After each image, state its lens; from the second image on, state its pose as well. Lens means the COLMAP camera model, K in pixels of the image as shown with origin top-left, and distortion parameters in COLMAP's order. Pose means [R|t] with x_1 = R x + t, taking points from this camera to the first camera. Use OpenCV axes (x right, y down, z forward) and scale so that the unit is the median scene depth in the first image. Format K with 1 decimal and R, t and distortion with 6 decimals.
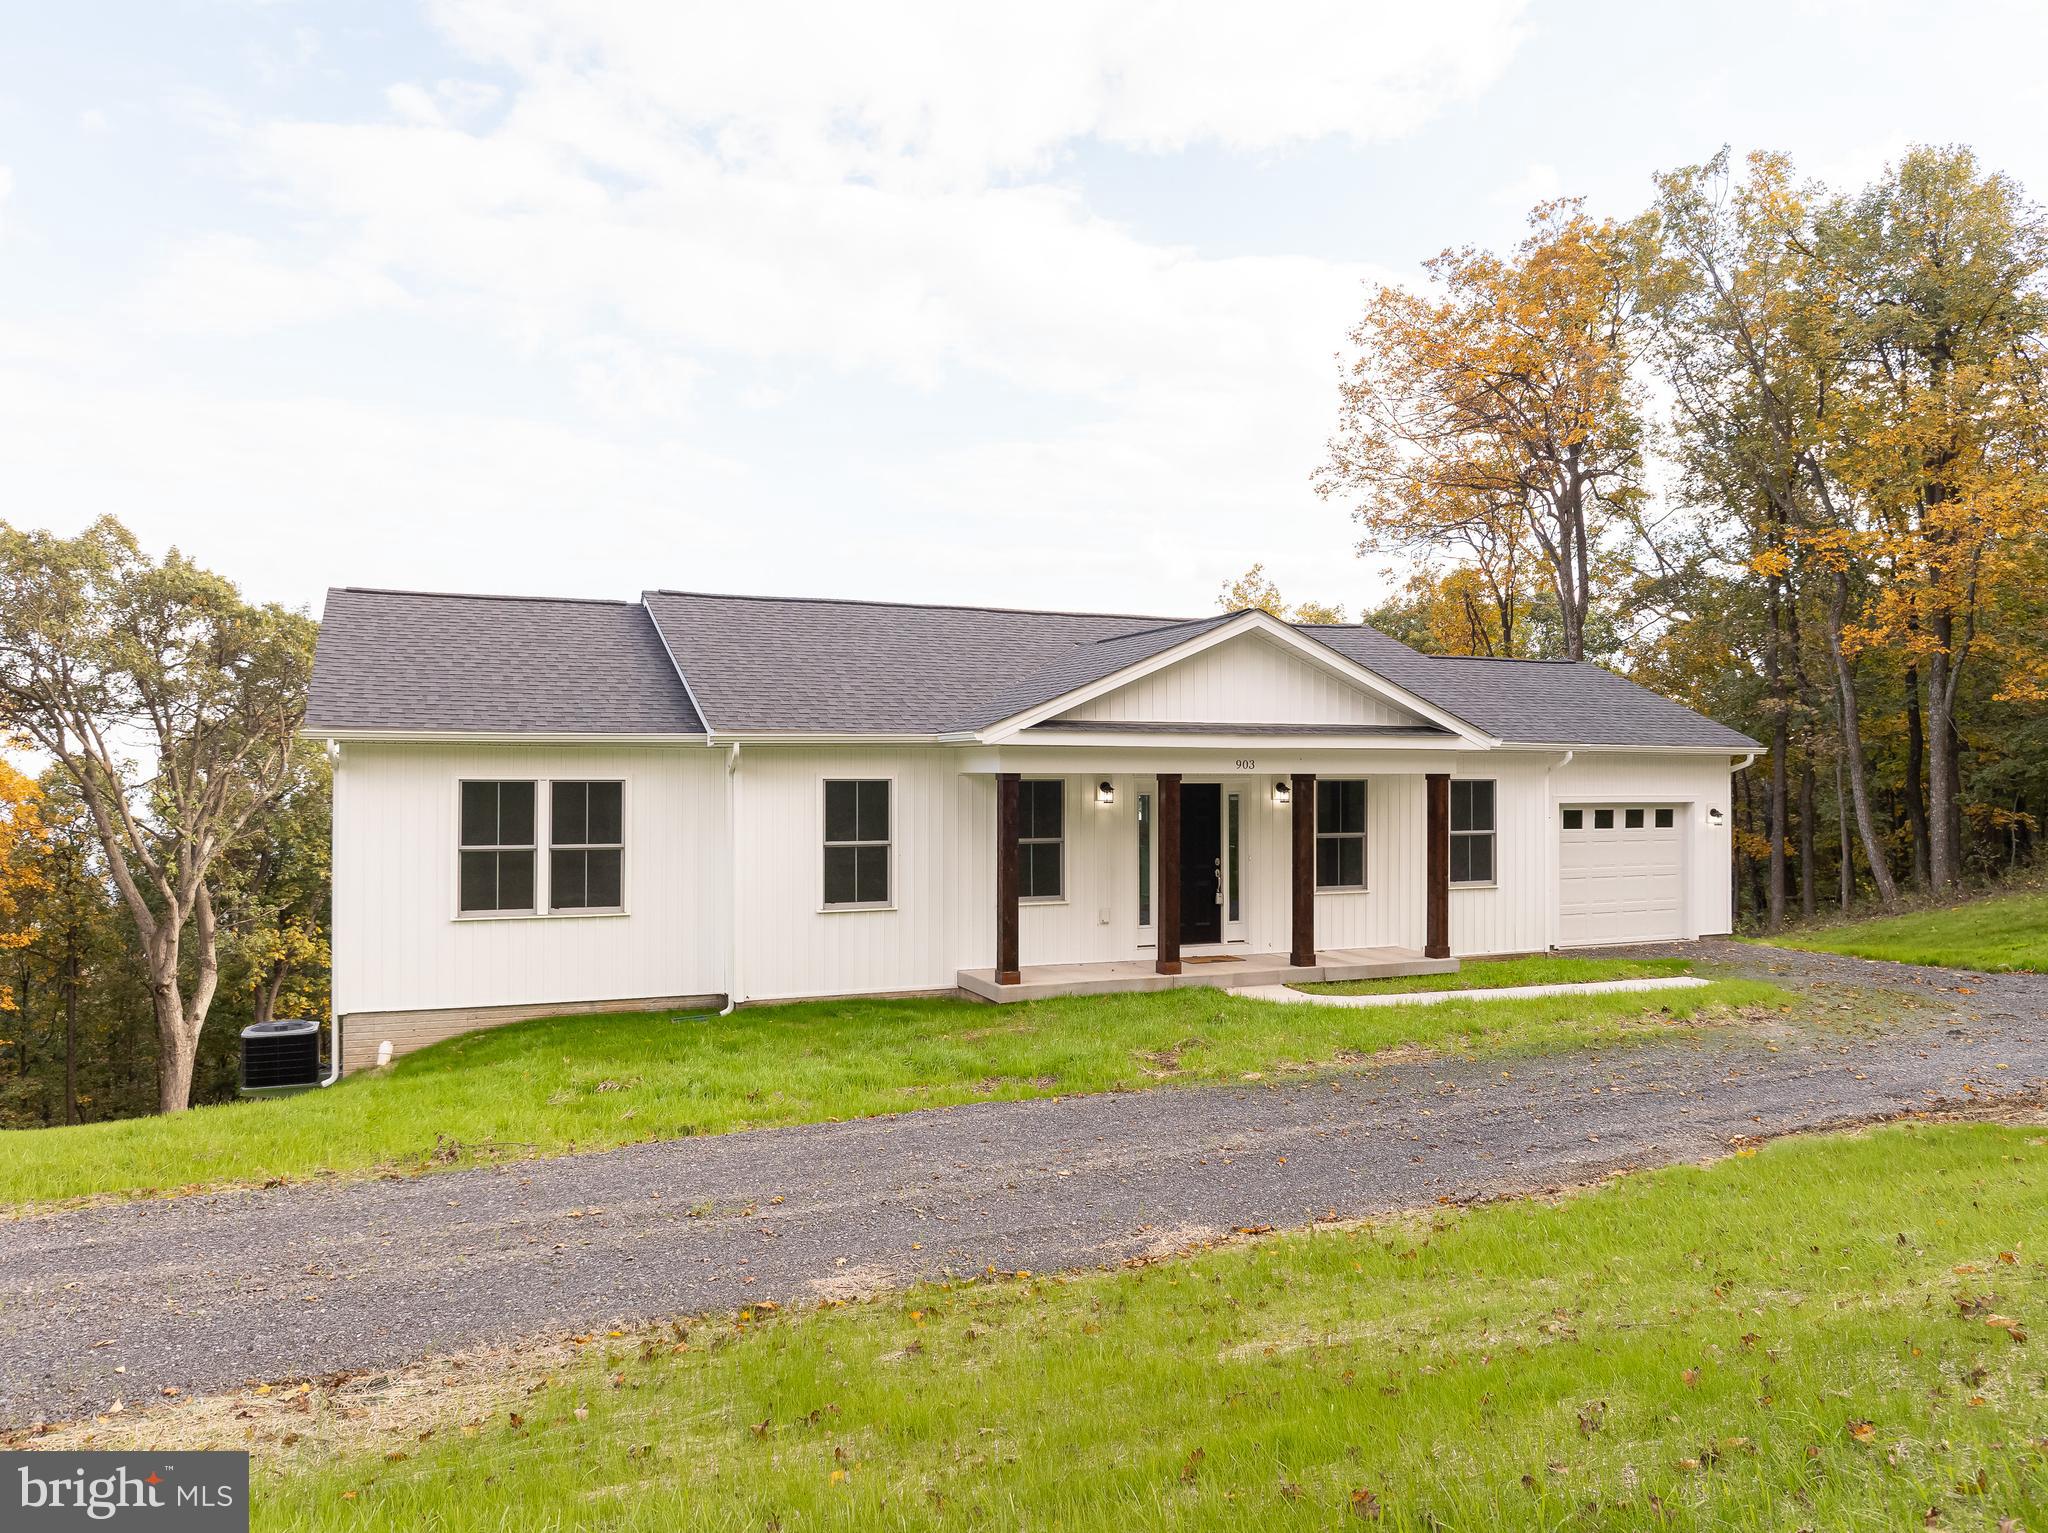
lens RADIAL K [[1451.0, 0, 1024.0], [0, 1451.0, 766.5], [0, 0, 1]] dist [-0.035132, -0.000011]
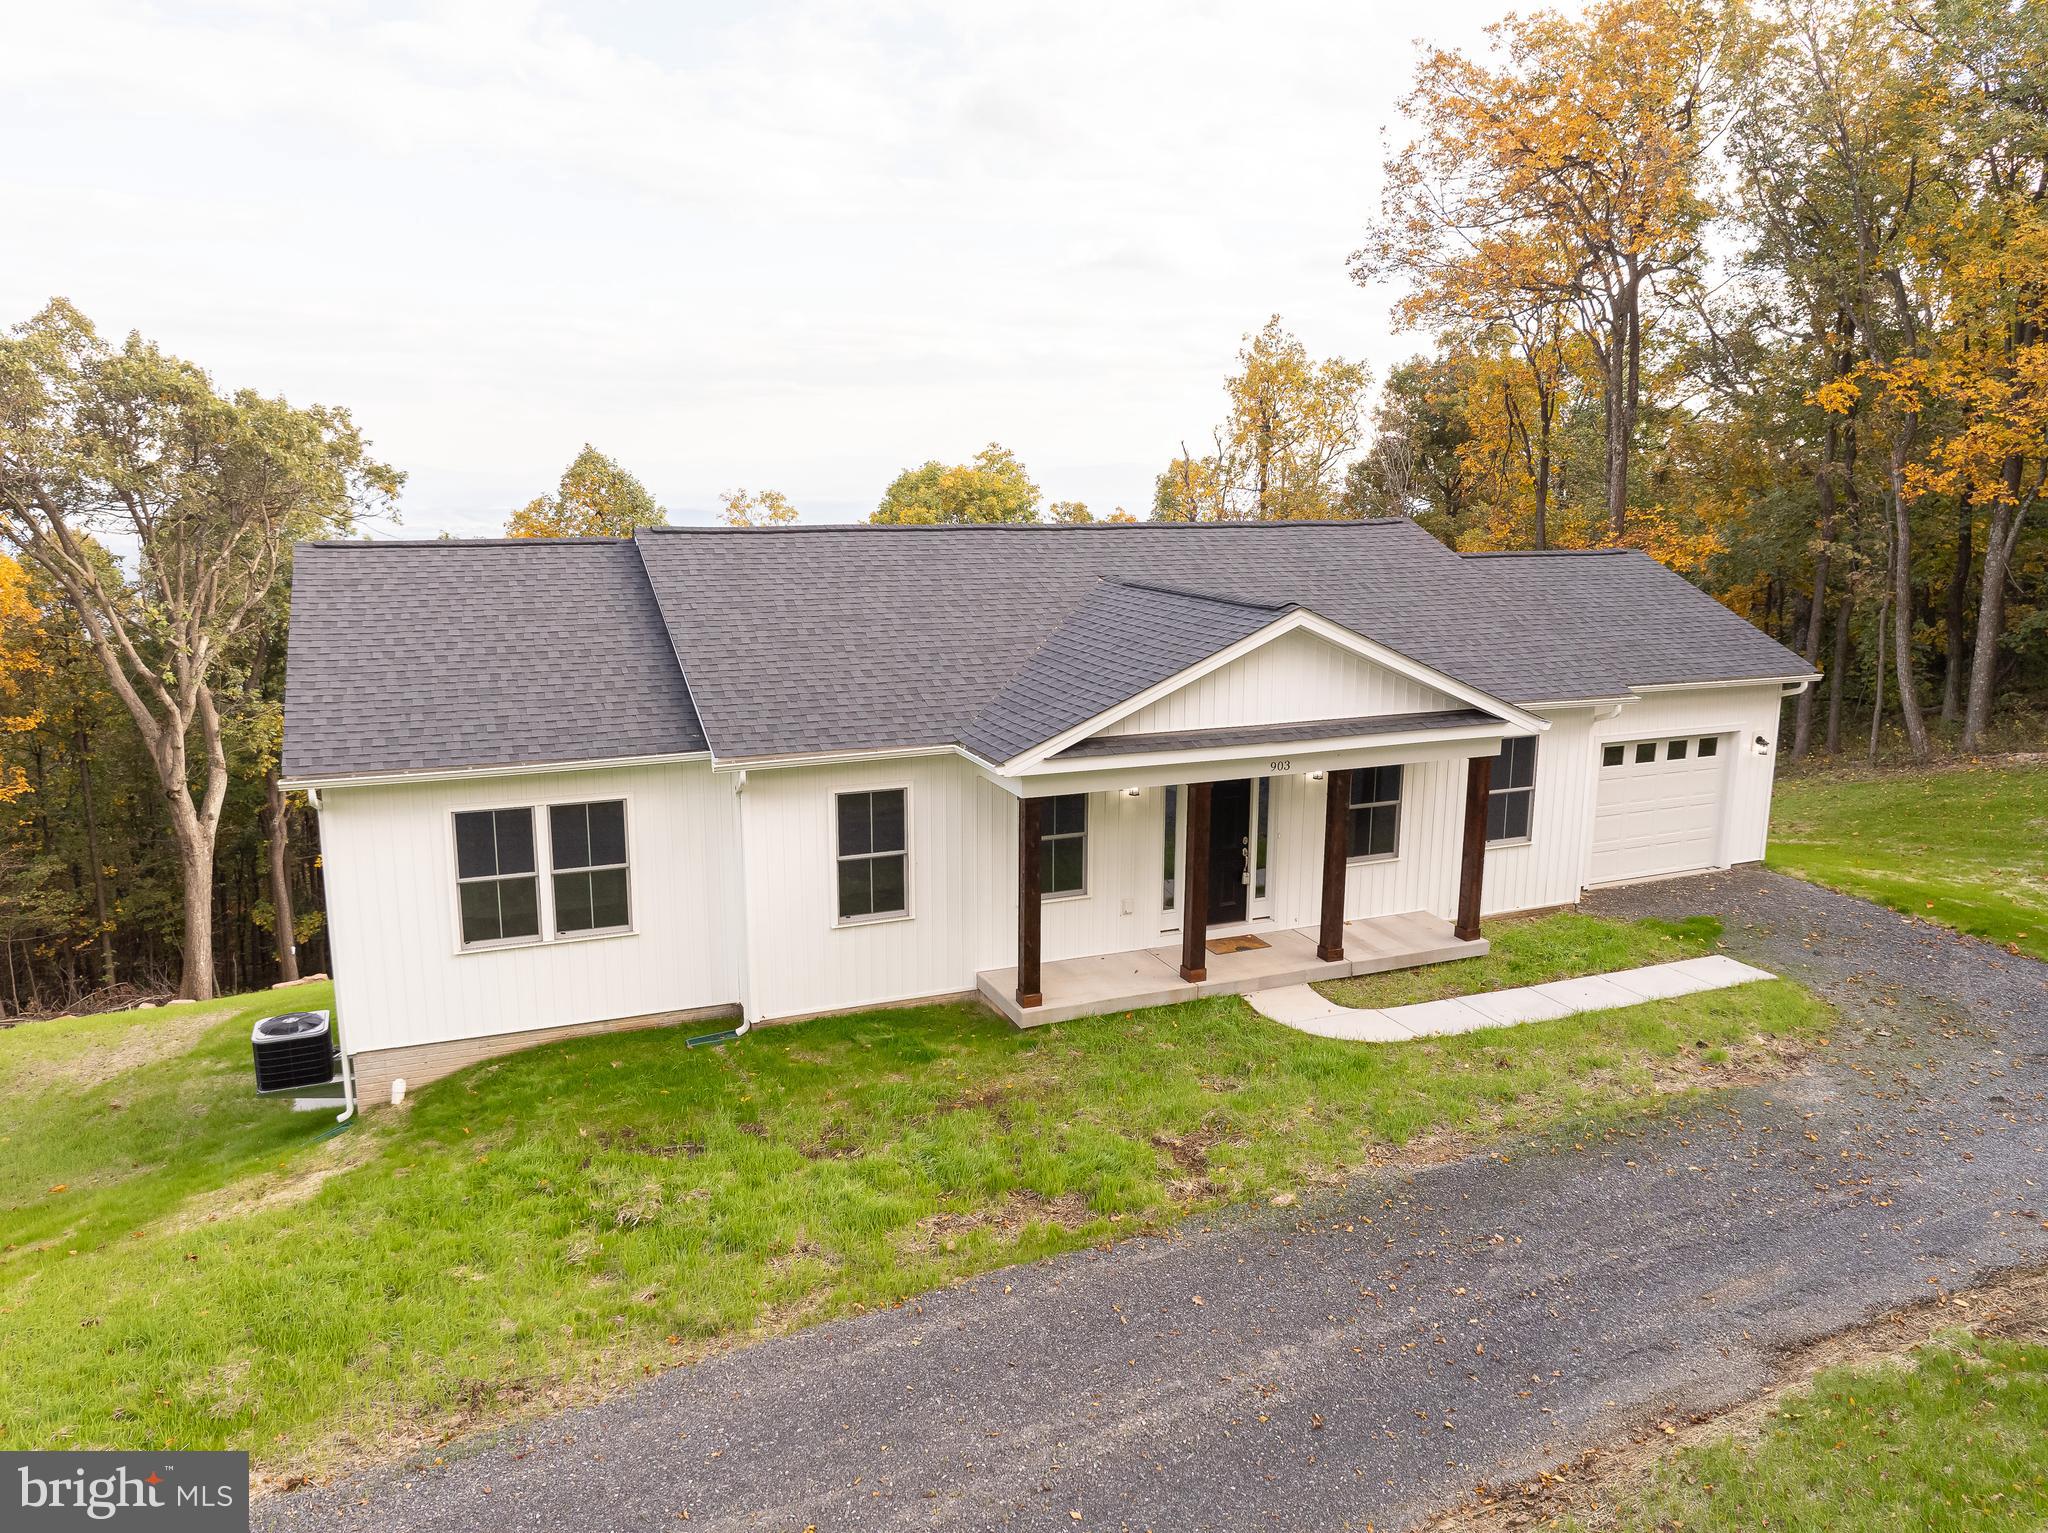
lens RADIAL K [[1451.0, 0, 1024.0], [0, 1451.0, 766.5], [0, 0, 1]] dist [-0.035132, -0.000011]
pose [[0.999982, 0.004855, -0.003471, -0.011173], [-0.004020, 0.977779, 0.209599, -0.196613], [0.004412, -0.209581, 0.977781, 0.072925]]
